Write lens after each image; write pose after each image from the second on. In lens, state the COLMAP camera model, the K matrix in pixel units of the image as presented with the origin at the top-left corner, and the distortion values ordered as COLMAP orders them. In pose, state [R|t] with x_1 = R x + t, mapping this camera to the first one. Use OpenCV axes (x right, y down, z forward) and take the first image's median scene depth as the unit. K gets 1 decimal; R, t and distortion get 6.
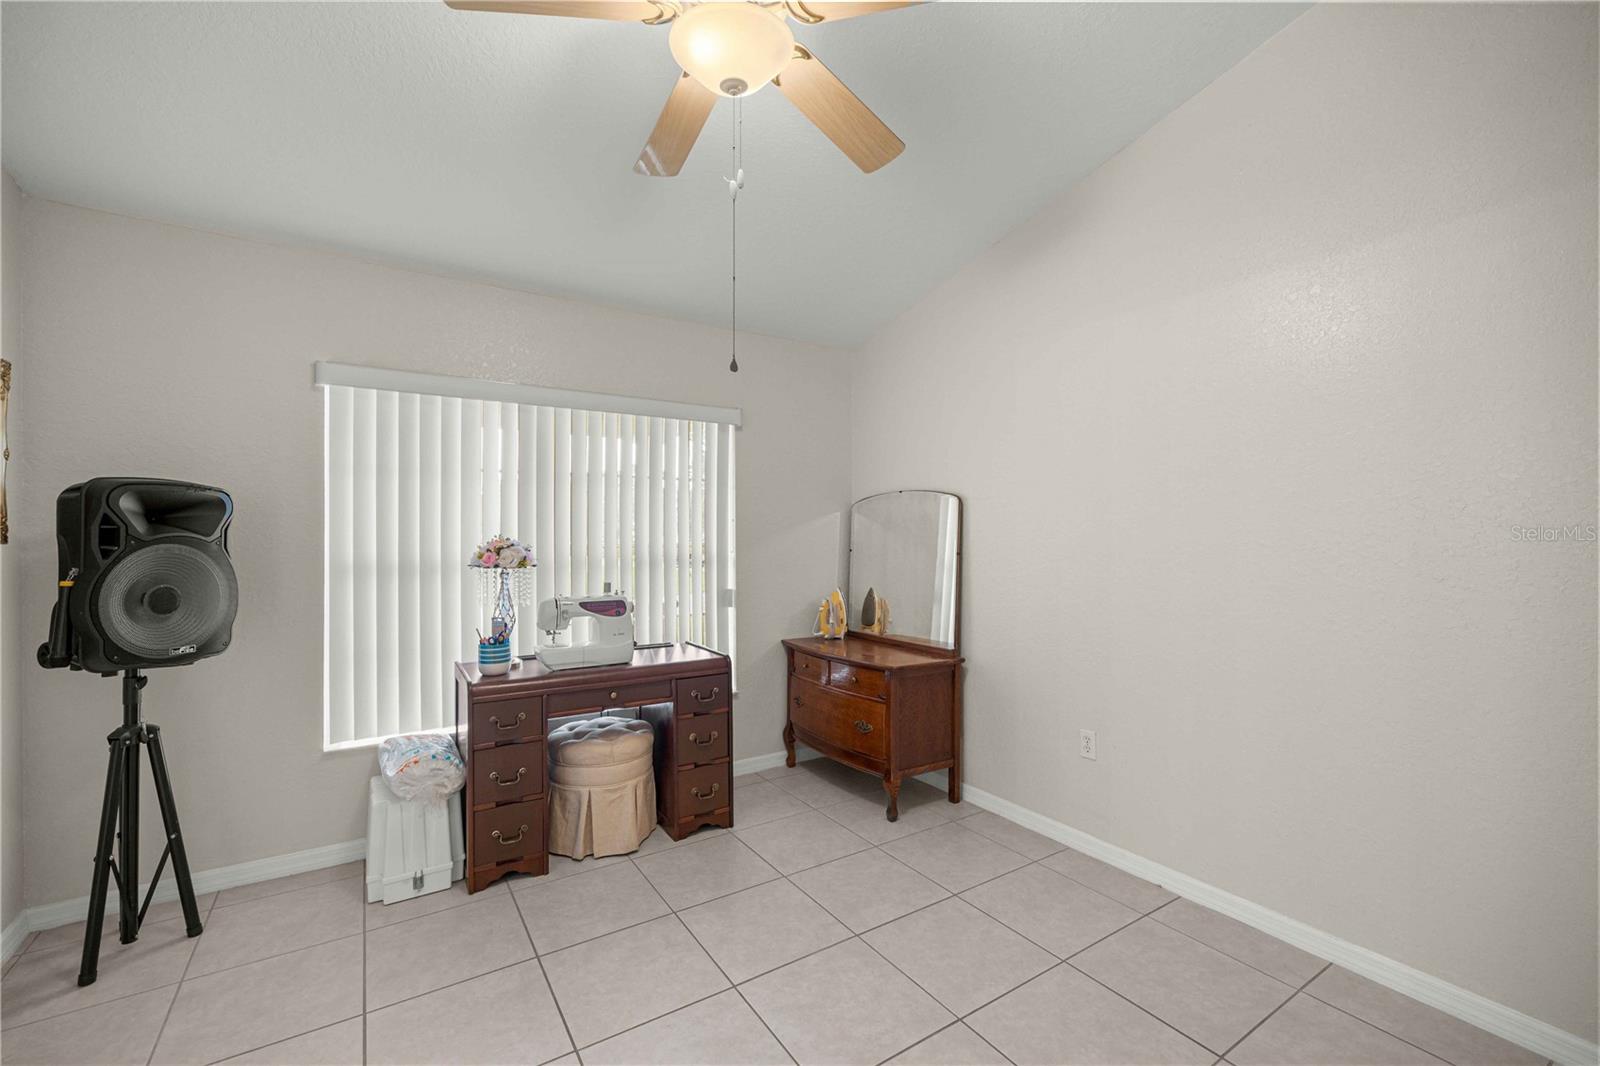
lens RADIAL K [[682.6, 0, 800.0], [0, 682.6, 533.0], [0, 0, 1]] dist [0.000244, -0.000111]
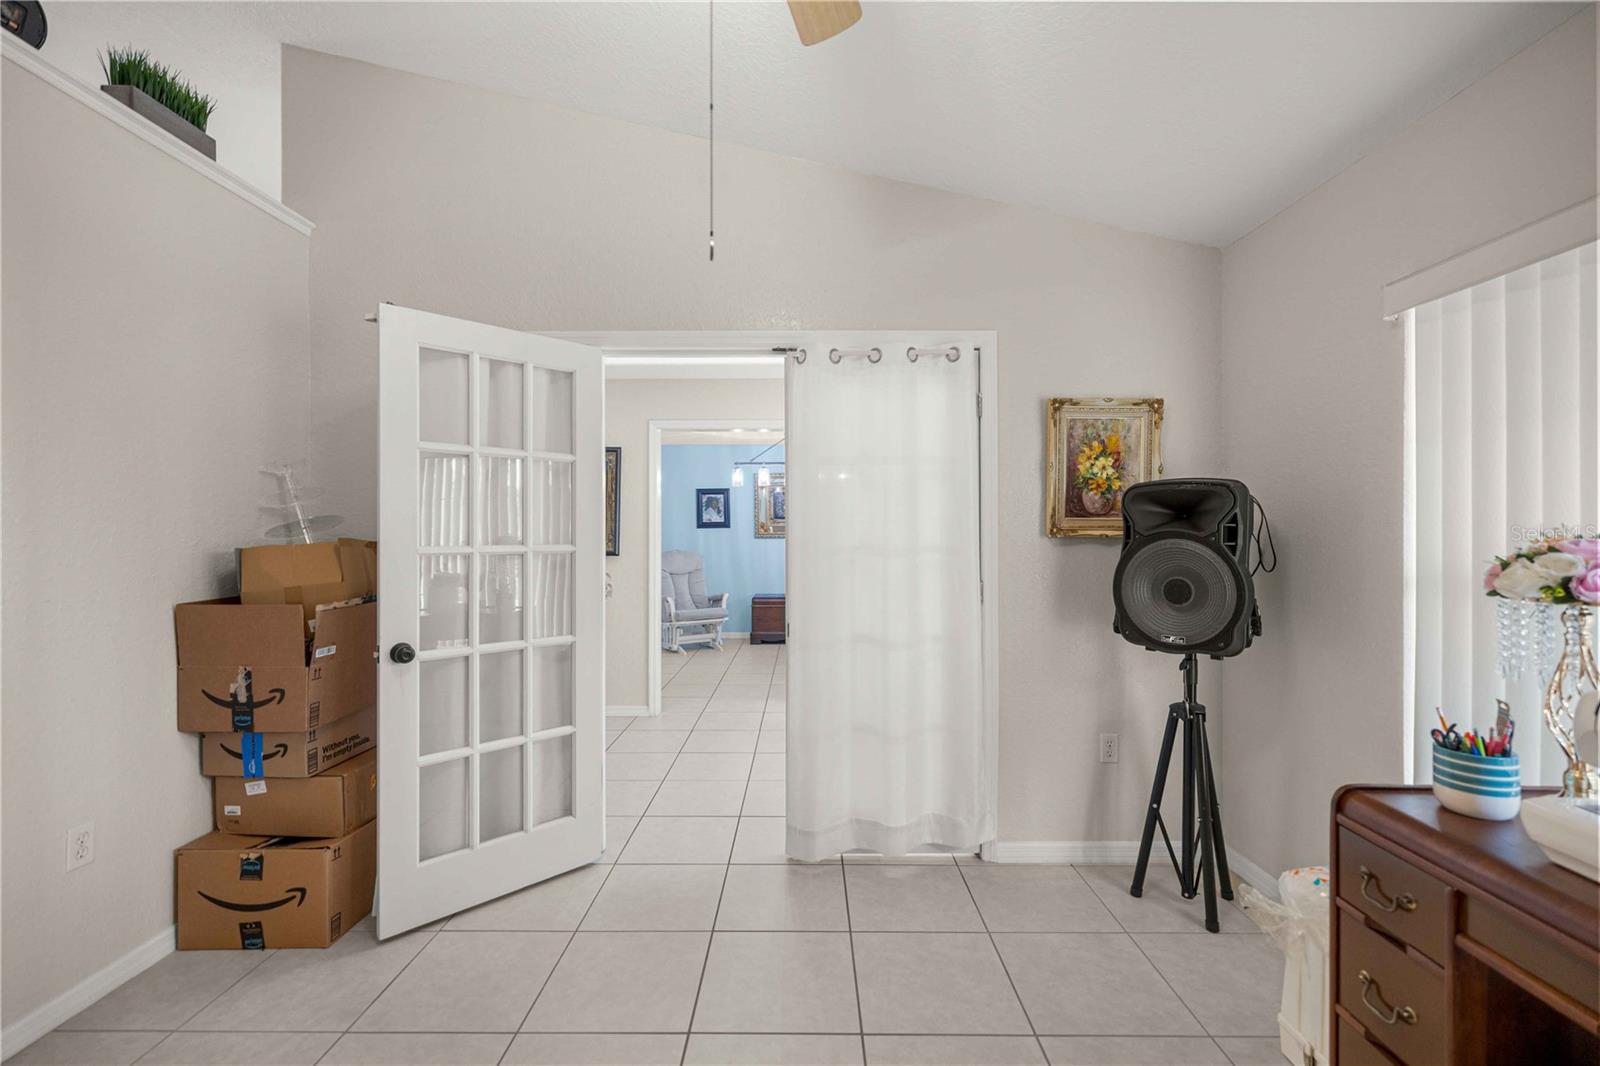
lens RADIAL K [[682.6, 0, 800.0], [0, 682.6, 533.0], [0, 0, 1]] dist [0.000244, -0.000111]
pose [[-0.564355, -0.000890, -0.825531, 0.291223], [-0.000849, 1.000000, -0.000498, 0.007456], [0.825531, 0.000420, -0.564356, 1.101617]]
